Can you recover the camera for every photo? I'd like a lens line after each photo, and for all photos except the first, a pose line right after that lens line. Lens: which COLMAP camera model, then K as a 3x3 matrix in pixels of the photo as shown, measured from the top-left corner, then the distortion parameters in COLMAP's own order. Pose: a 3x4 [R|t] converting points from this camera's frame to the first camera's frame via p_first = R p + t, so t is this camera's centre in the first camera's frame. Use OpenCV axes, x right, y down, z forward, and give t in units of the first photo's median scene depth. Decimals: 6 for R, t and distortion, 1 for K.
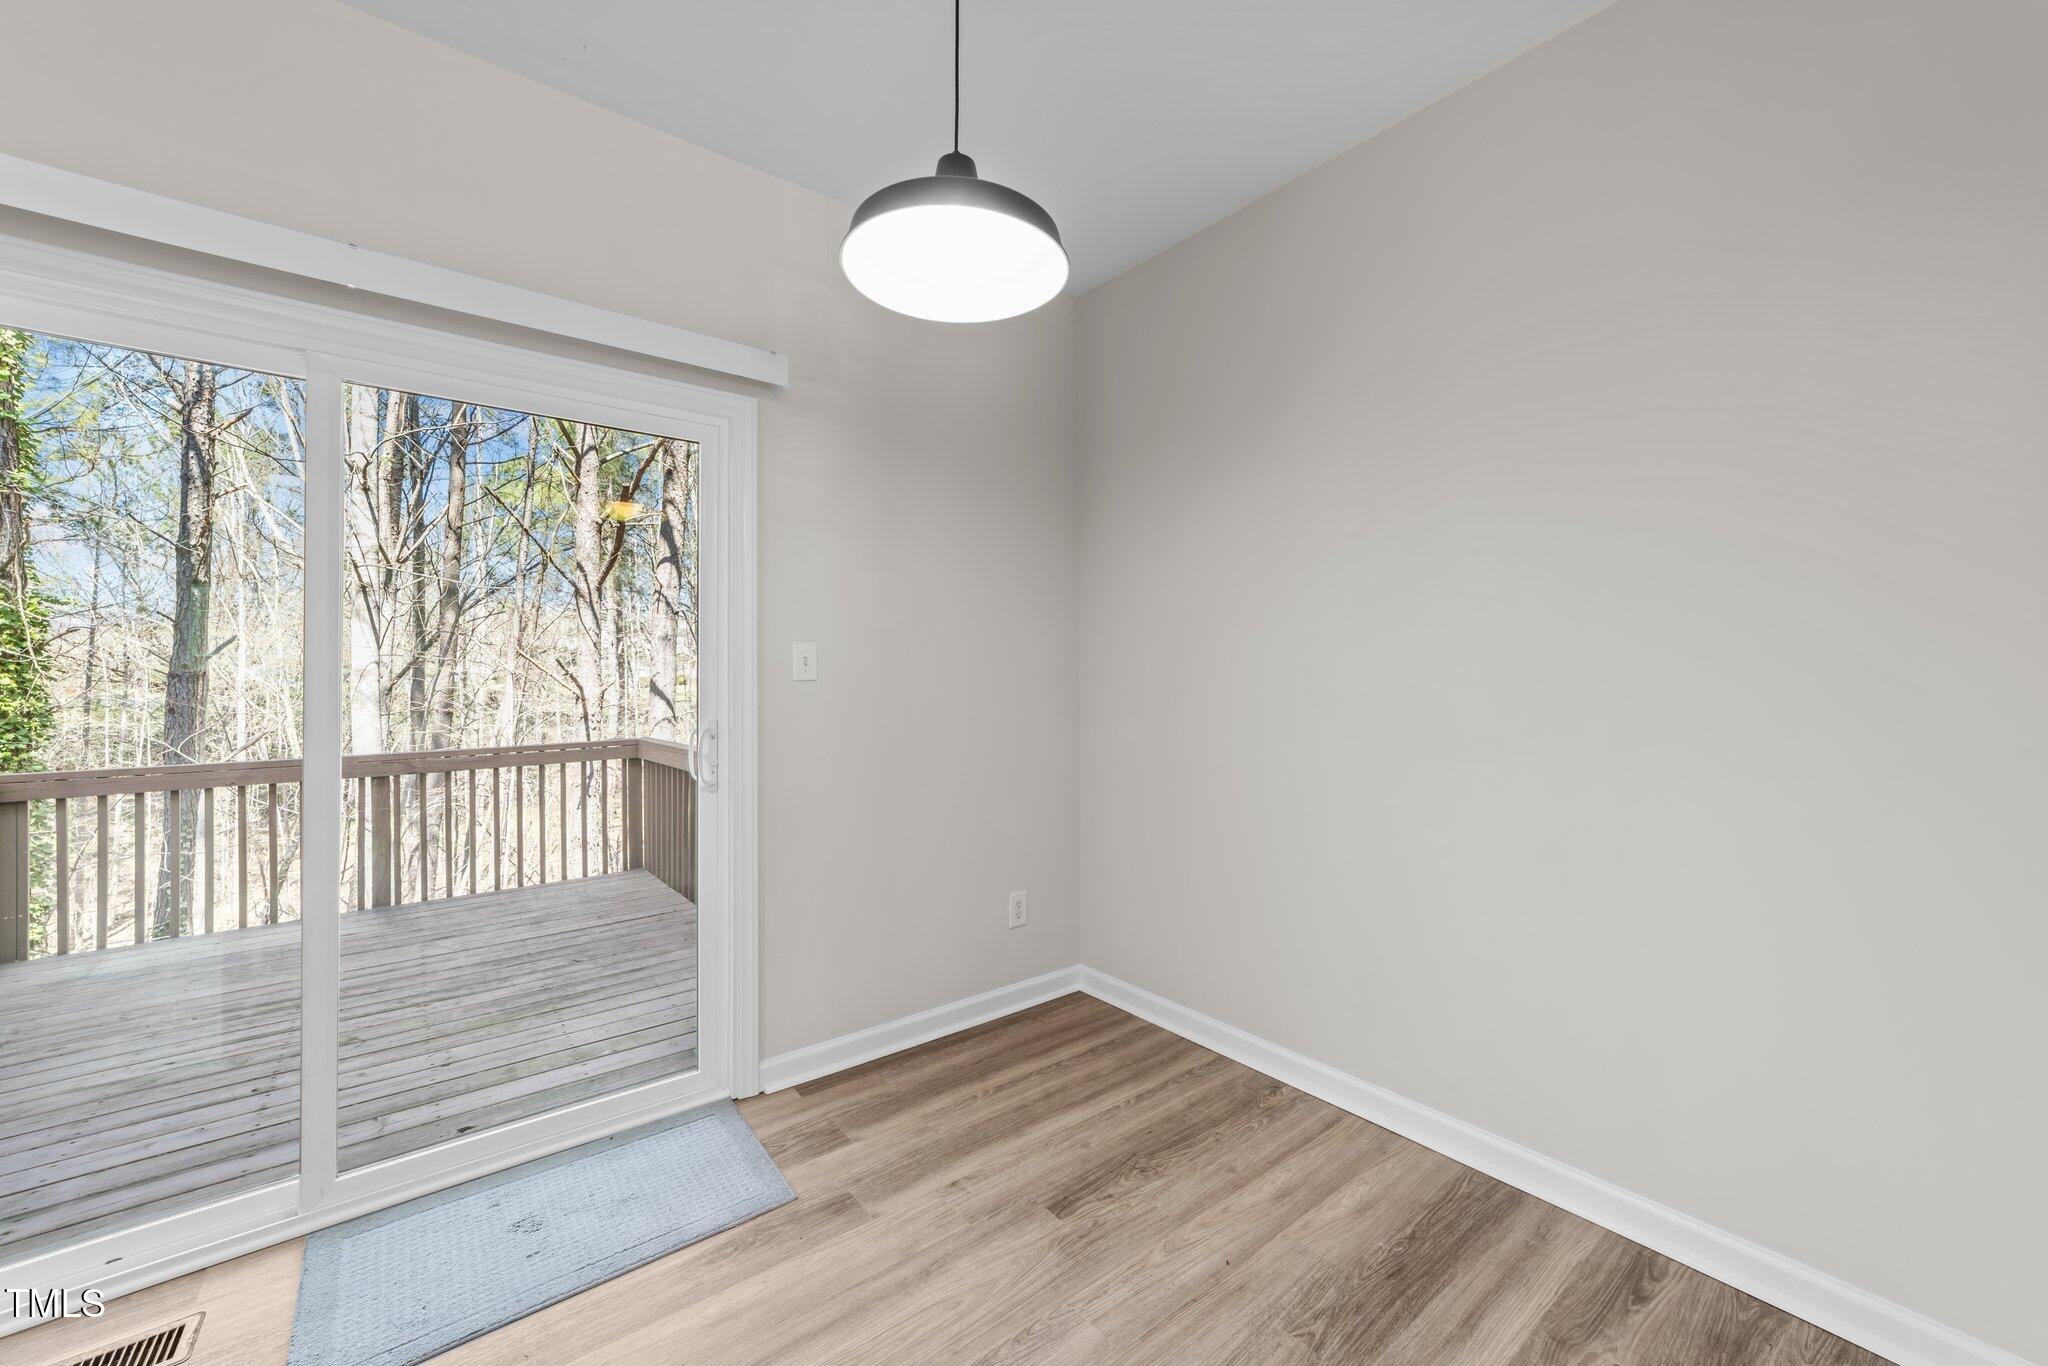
lens RADIAL K [[780.7, 0, 1029.2], [0, 780.7, 682.2], [0, 0, 1]] dist [-0.011310, 0.004907]
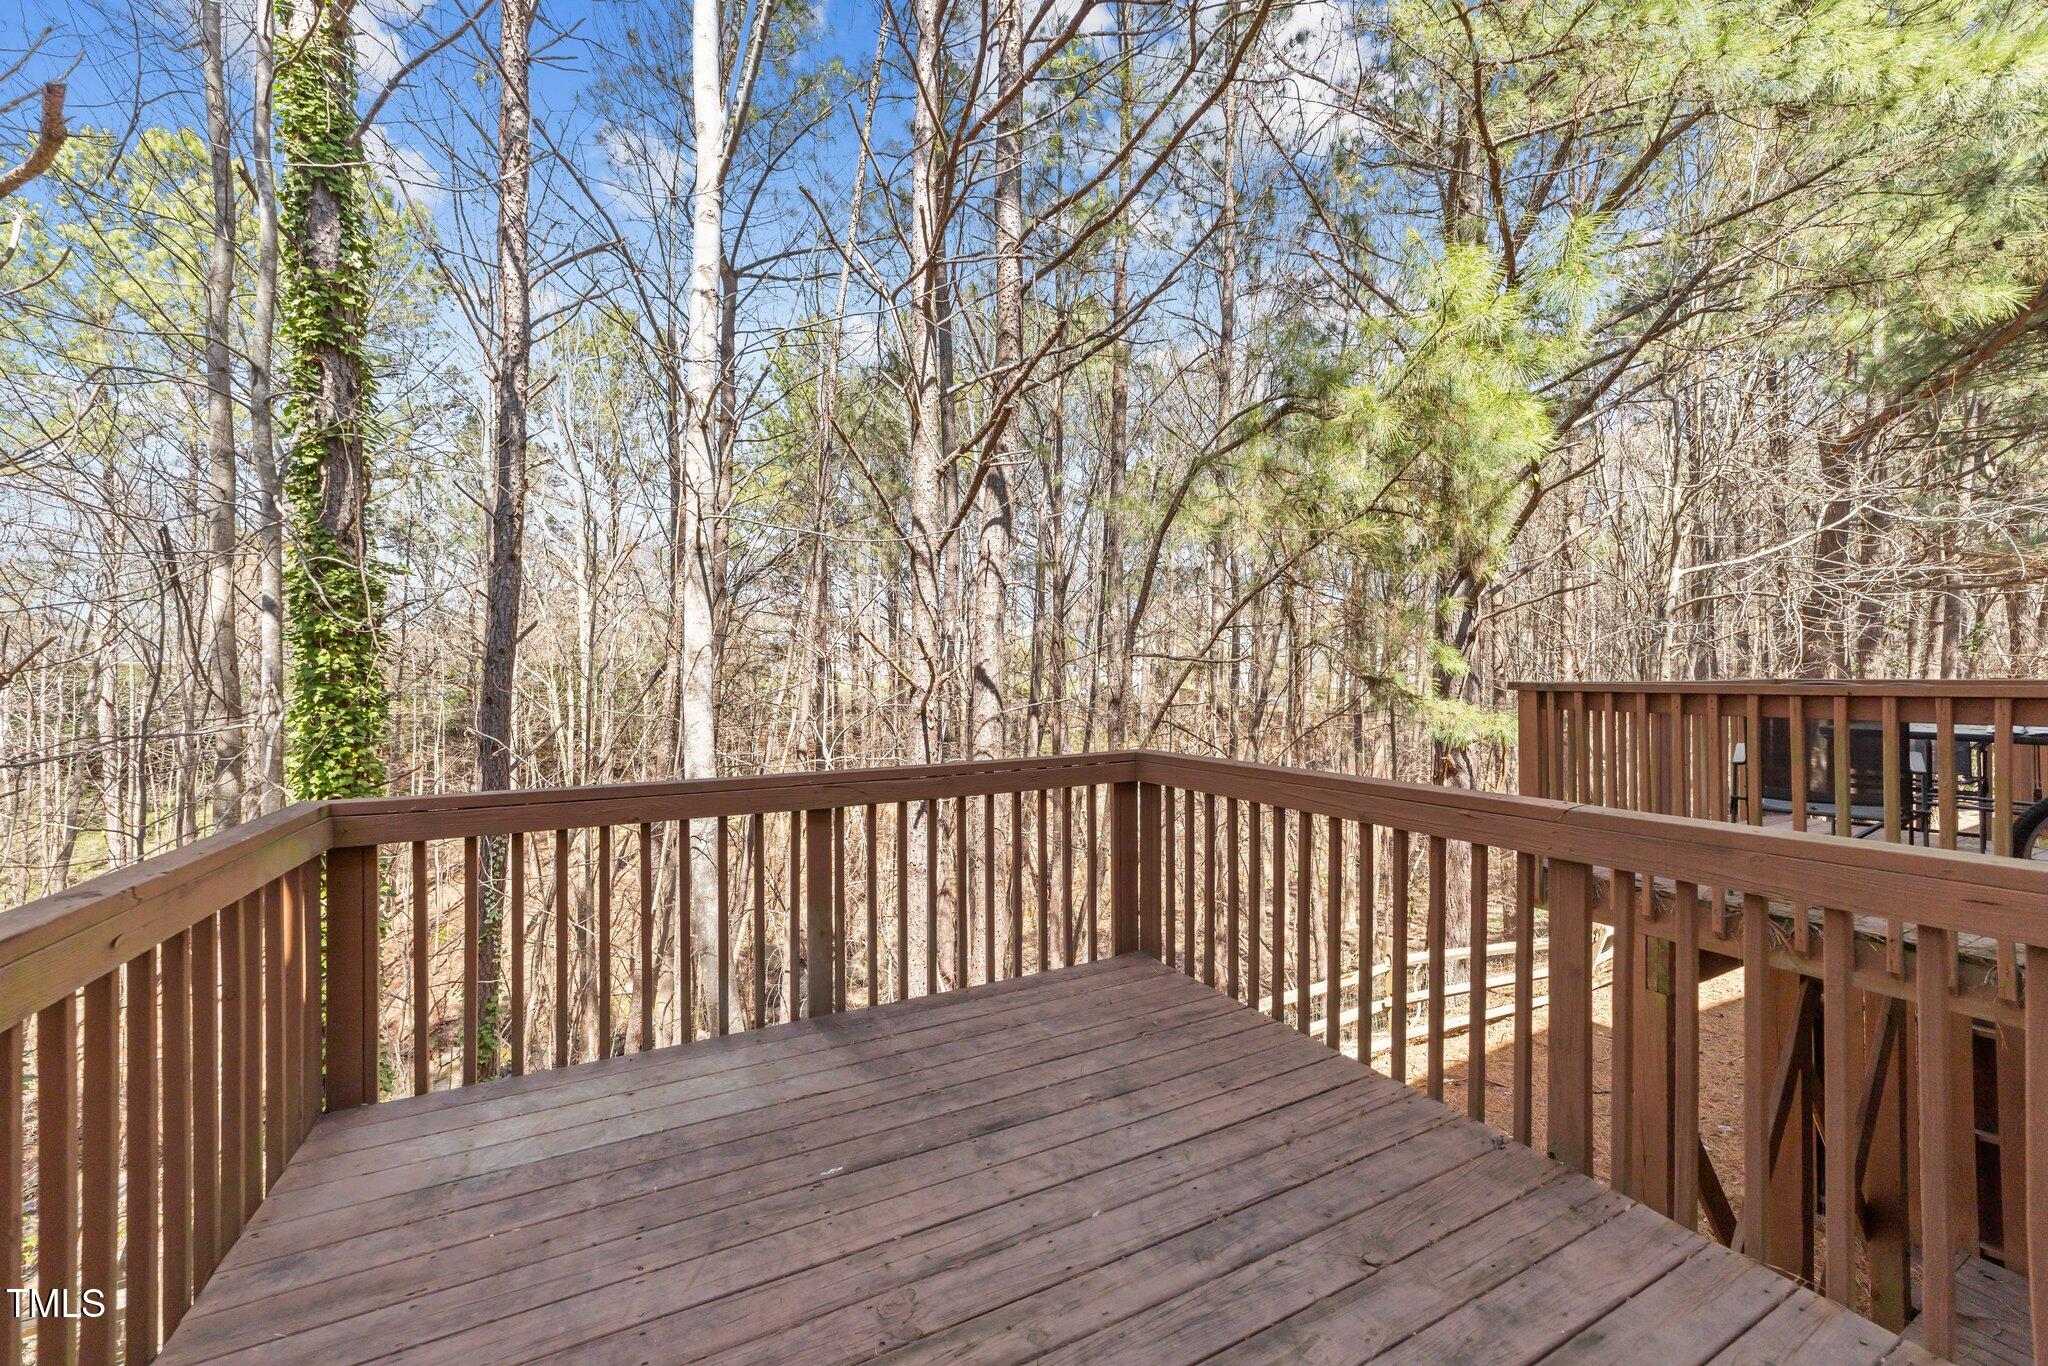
lens RADIAL K [[780.7, 0, 1021.2], [0, 780.7, 674.2], [0, 0, 1]] dist [-0.011310, 0.004907]
pose [[0.979576, 0.002582, -0.201057, -0.402988], [-0.003834, 0.999976, -0.005839, 0.011545], [0.201037, 0.006491, 0.979562, 0.301380]]
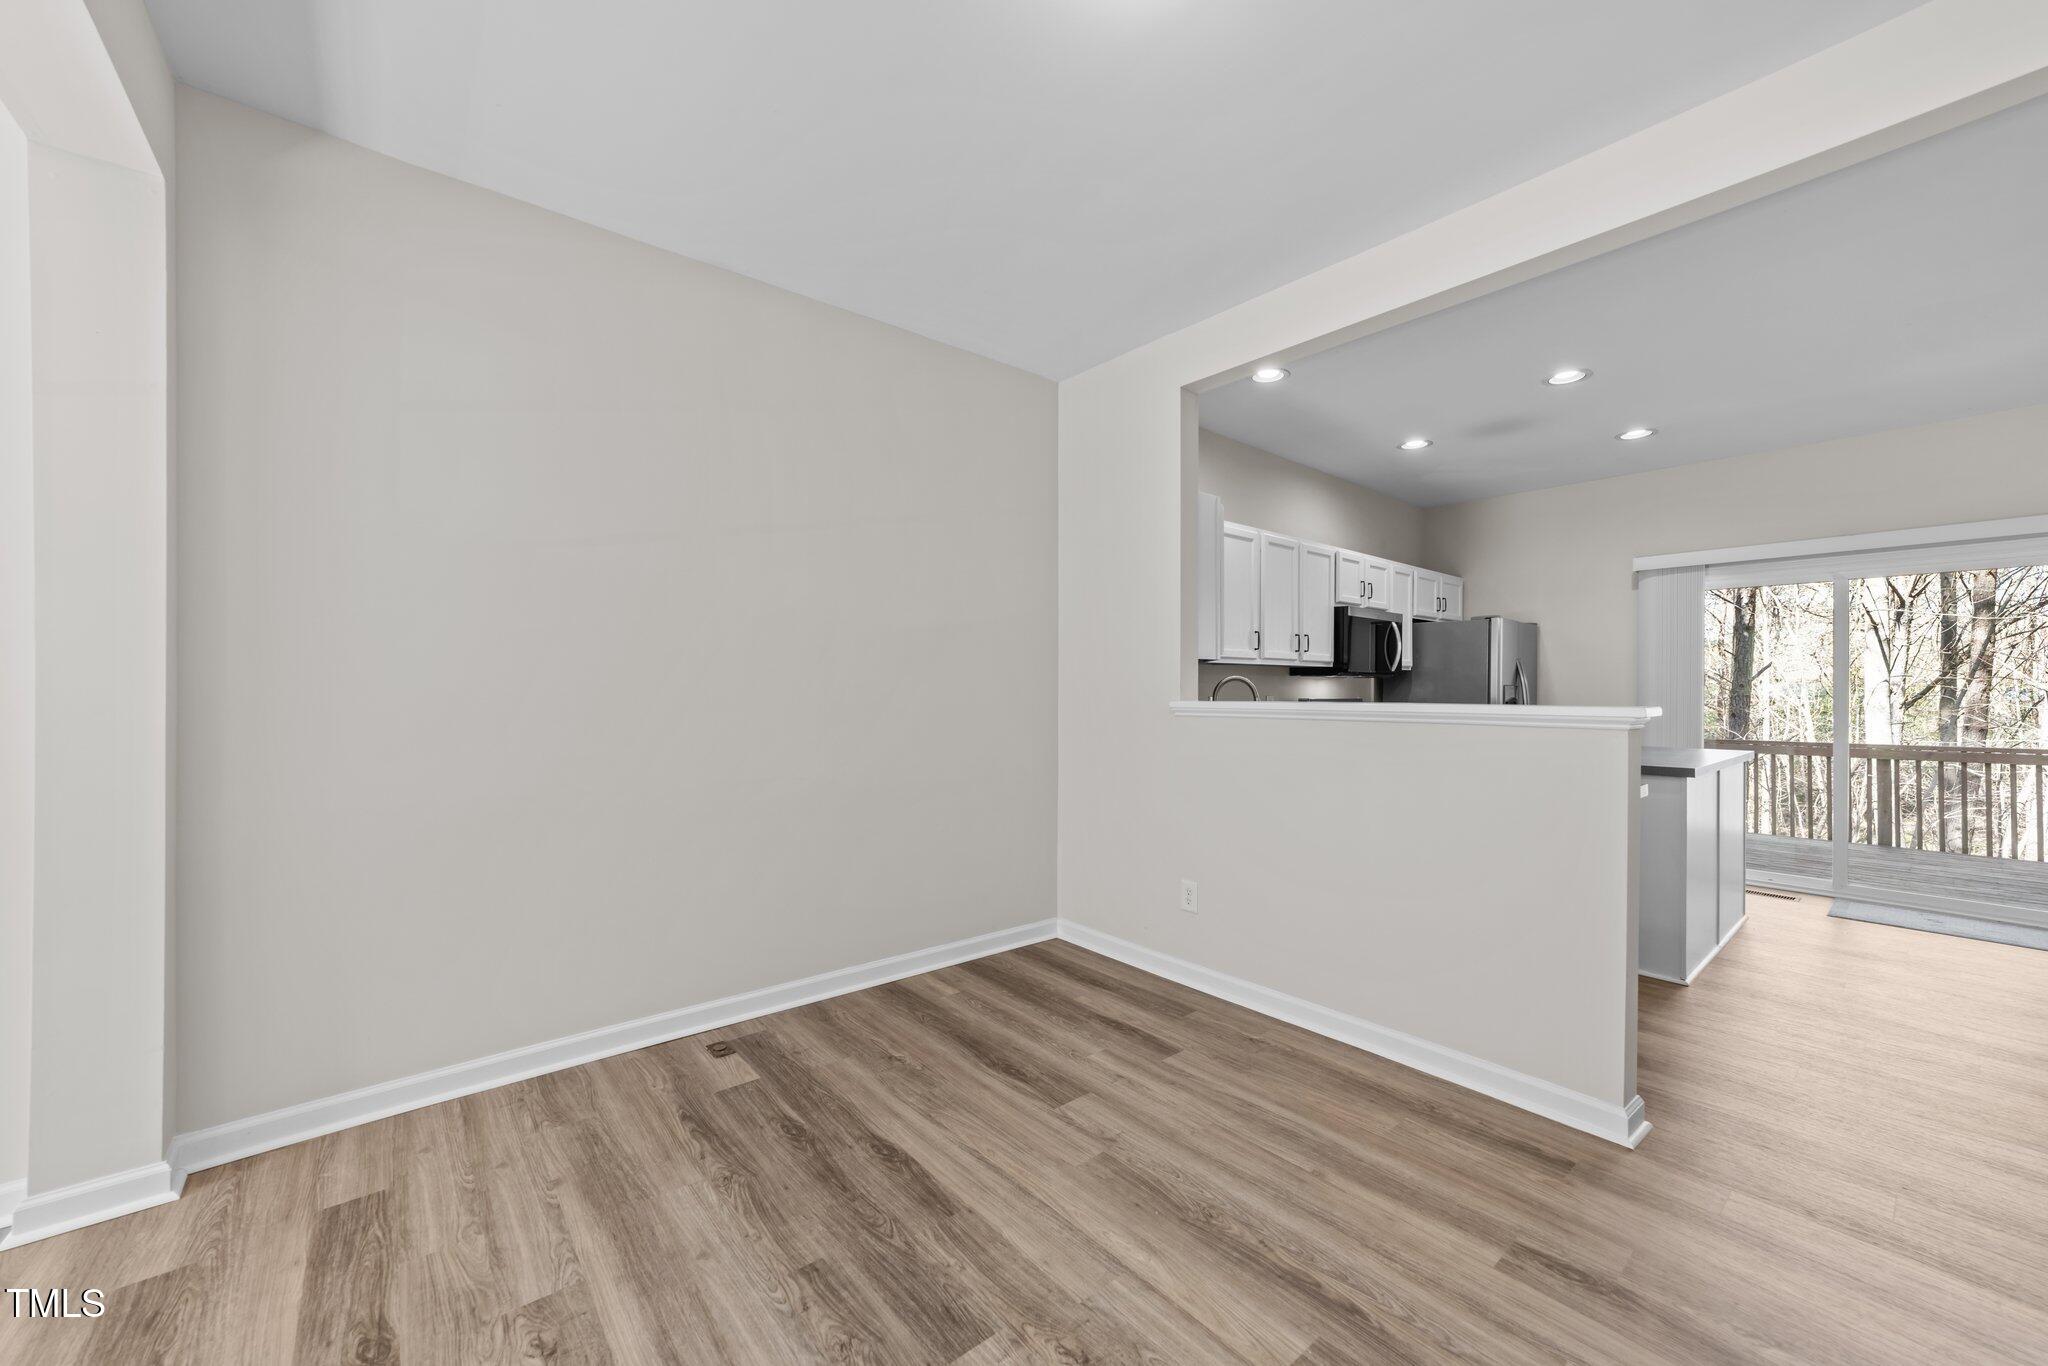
lens RADIAL K [[780.7, 0, 1026.7], [0, 780.7, 692.2], [0, 0, 1]] dist [-0.011310, 0.004907]
pose [[0.022247, -0.005162, -0.999739, 0.445192], [-0.003912, 0.999979, -0.005250, 0.004999], [0.999745, 0.004027, 0.022227, -0.490157]]
